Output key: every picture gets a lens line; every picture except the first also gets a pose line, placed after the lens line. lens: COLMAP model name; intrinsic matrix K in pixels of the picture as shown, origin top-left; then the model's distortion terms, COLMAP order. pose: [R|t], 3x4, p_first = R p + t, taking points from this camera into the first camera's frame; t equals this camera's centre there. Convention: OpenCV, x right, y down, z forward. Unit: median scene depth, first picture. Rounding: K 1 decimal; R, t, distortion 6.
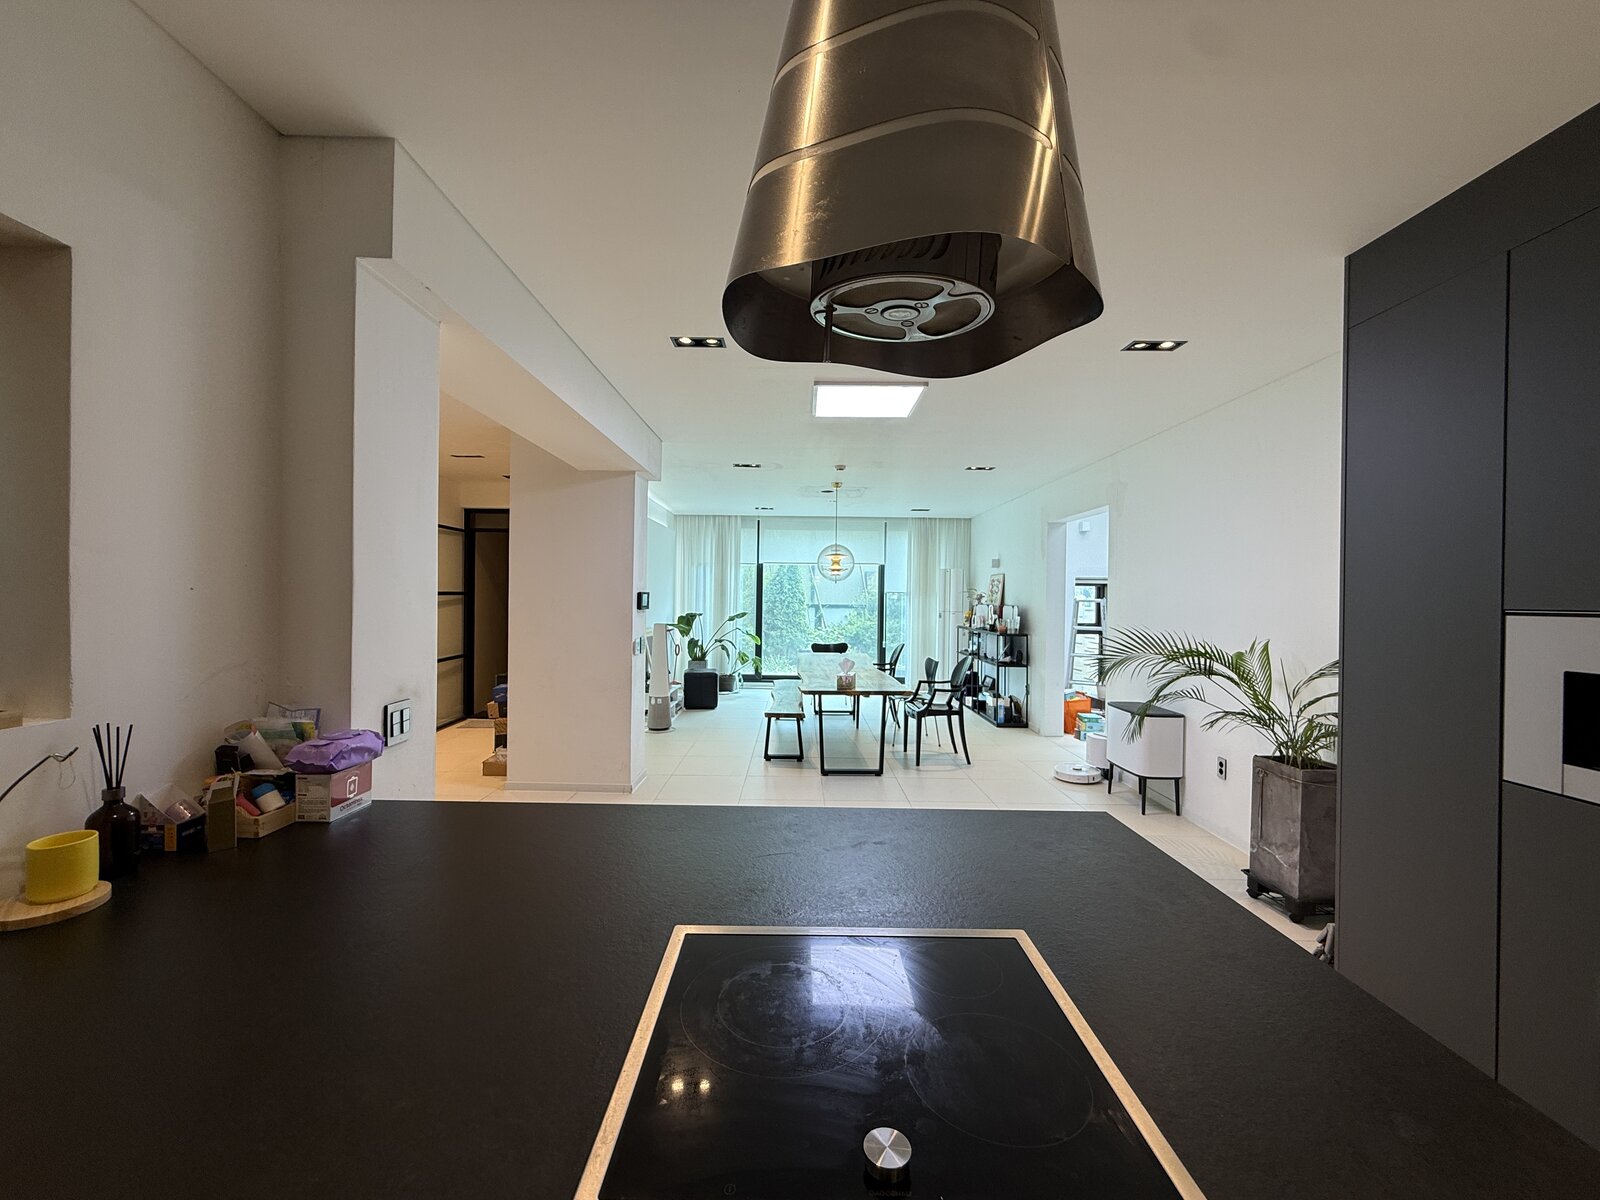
lens RADIAL K [[641.3, 0, 795.1], [0, 641.3, 602.4], [0, 0, 1]] dist [0.002921, 0.000034]
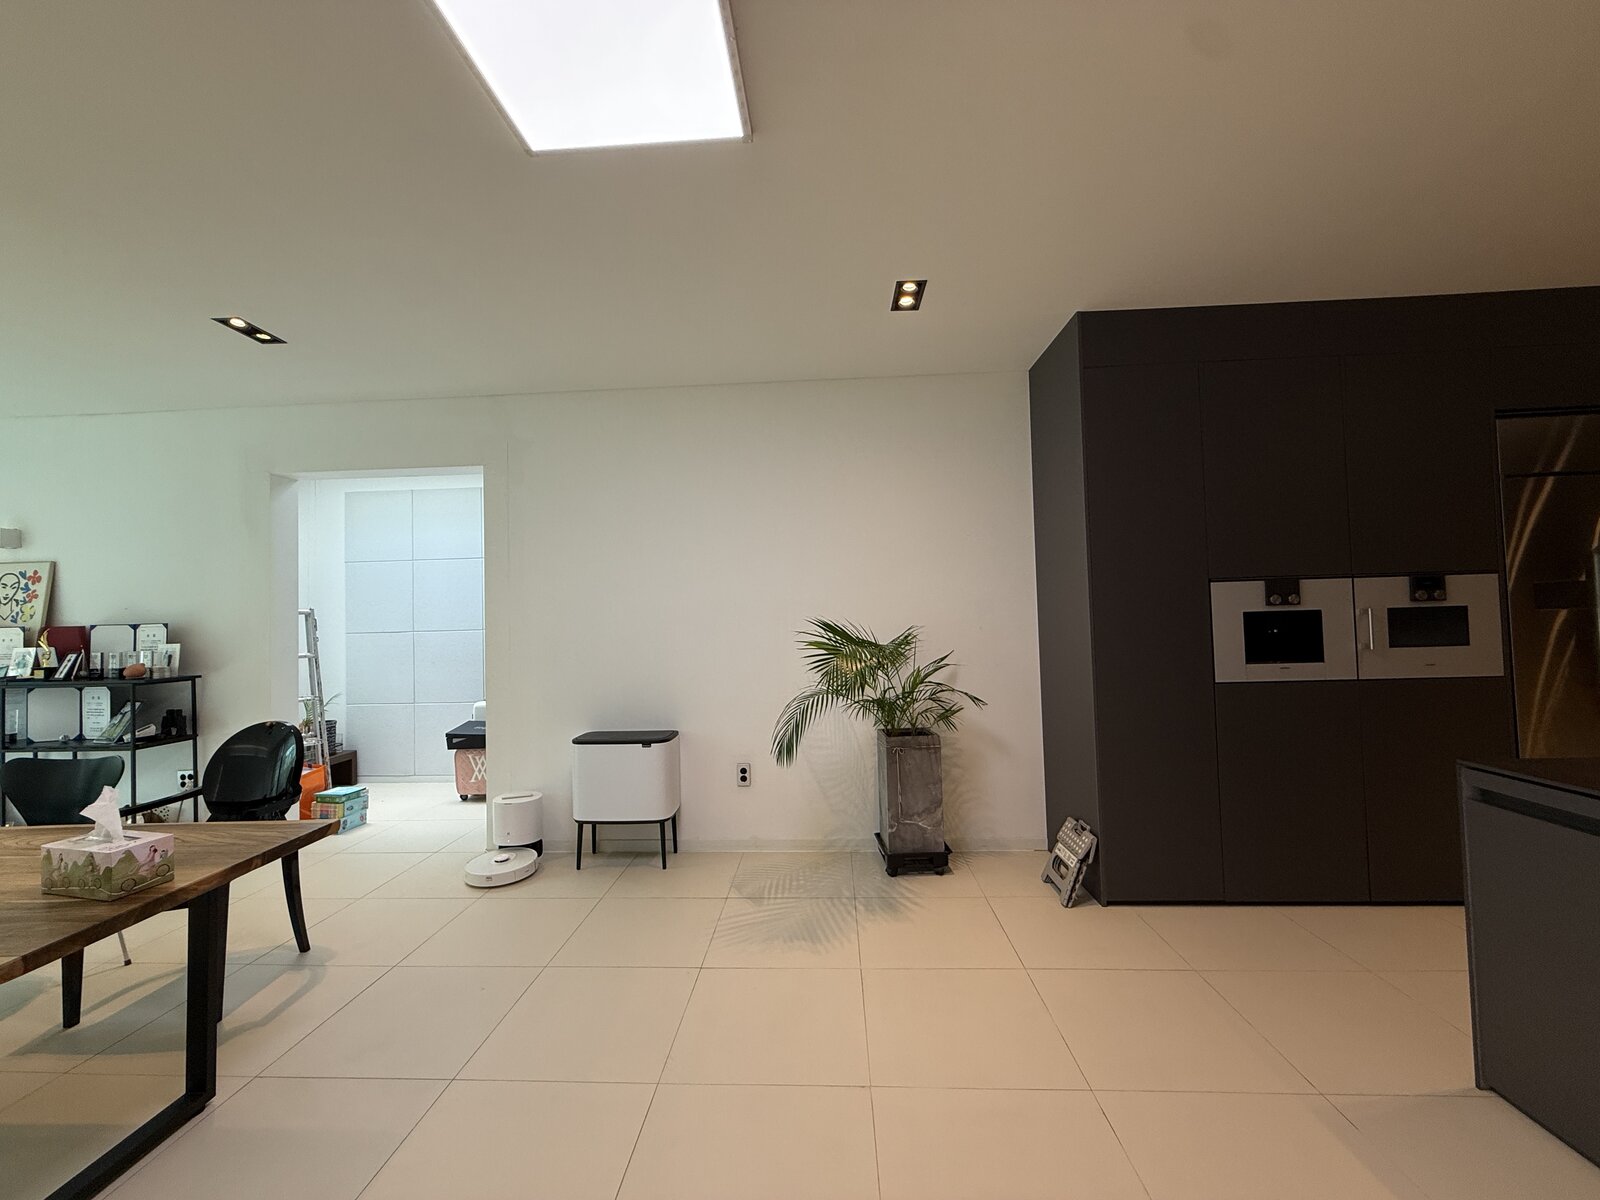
lens RADIAL K [[641.3, 0, 795.1], [0, 641.3, 602.4], [0, 0, 1]] dist [0.002921, 0.000034]
pose [[0.055015, 0.012702, 0.998405, -0.258326], [0.035135, 0.999275, -0.014649, 0.026097], [-0.997867, 0.035885, 0.054529, 0.871365]]
